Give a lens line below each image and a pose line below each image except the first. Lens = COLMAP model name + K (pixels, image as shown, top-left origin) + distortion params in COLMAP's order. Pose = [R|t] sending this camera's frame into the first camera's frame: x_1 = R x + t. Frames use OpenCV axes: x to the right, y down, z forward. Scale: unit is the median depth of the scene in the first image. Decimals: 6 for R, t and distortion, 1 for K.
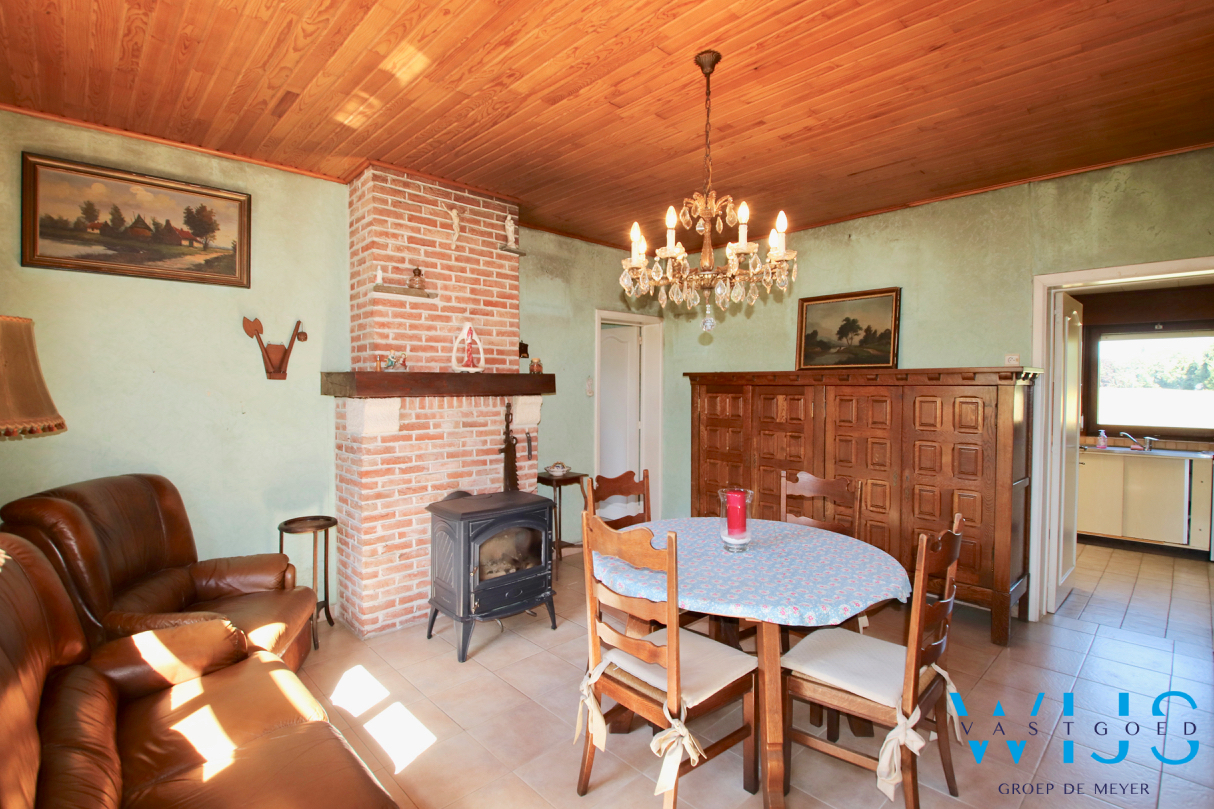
lens RADIAL K [[565.8, 0, 604.5], [0, 565.8, 400.1], [0, 0, 1]] dist [-0.004425, -0.001461]
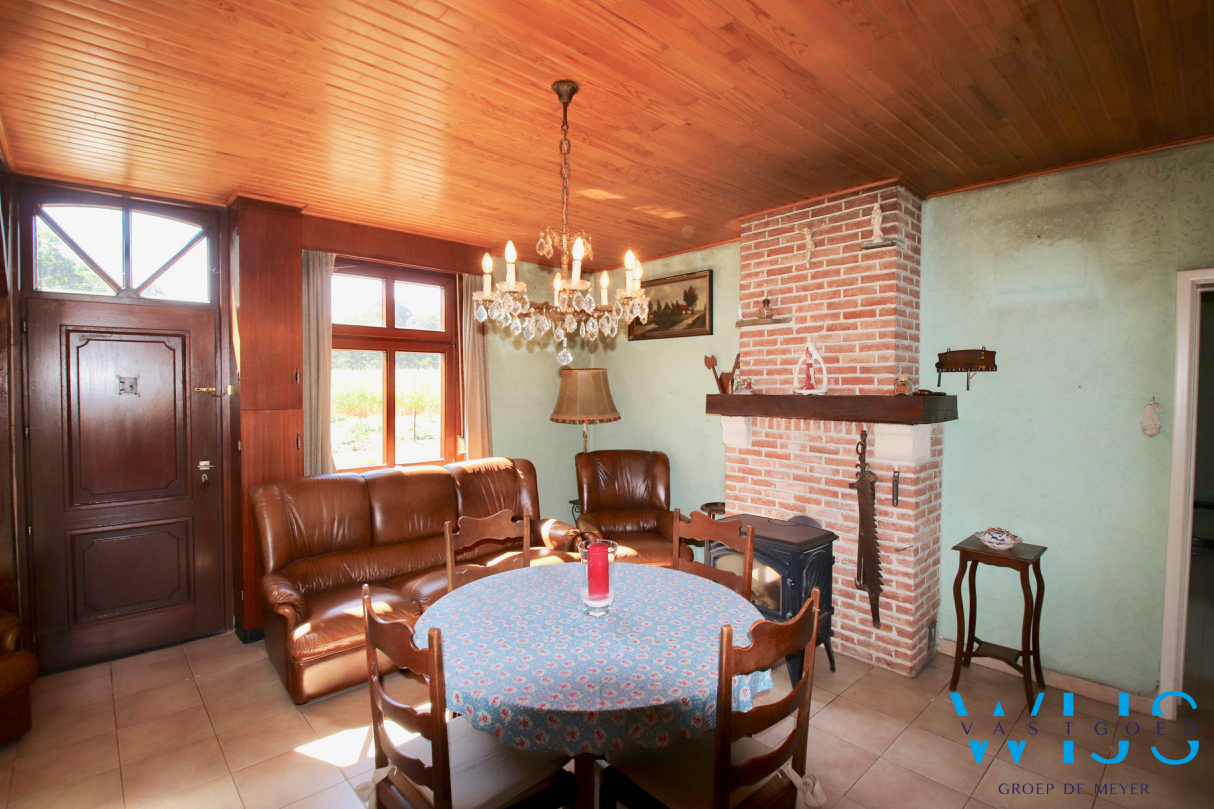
lens RADIAL K [[565.8, 0, 607.7], [0, 565.8, 400.9], [0, 0, 1]] dist [-0.004425, -0.001461]
pose [[-0.015115, 0.025331, -0.999565, 0.728421], [-0.031088, 0.999184, 0.025791, -0.052896], [0.999402, 0.031464, -0.014315, 0.684505]]
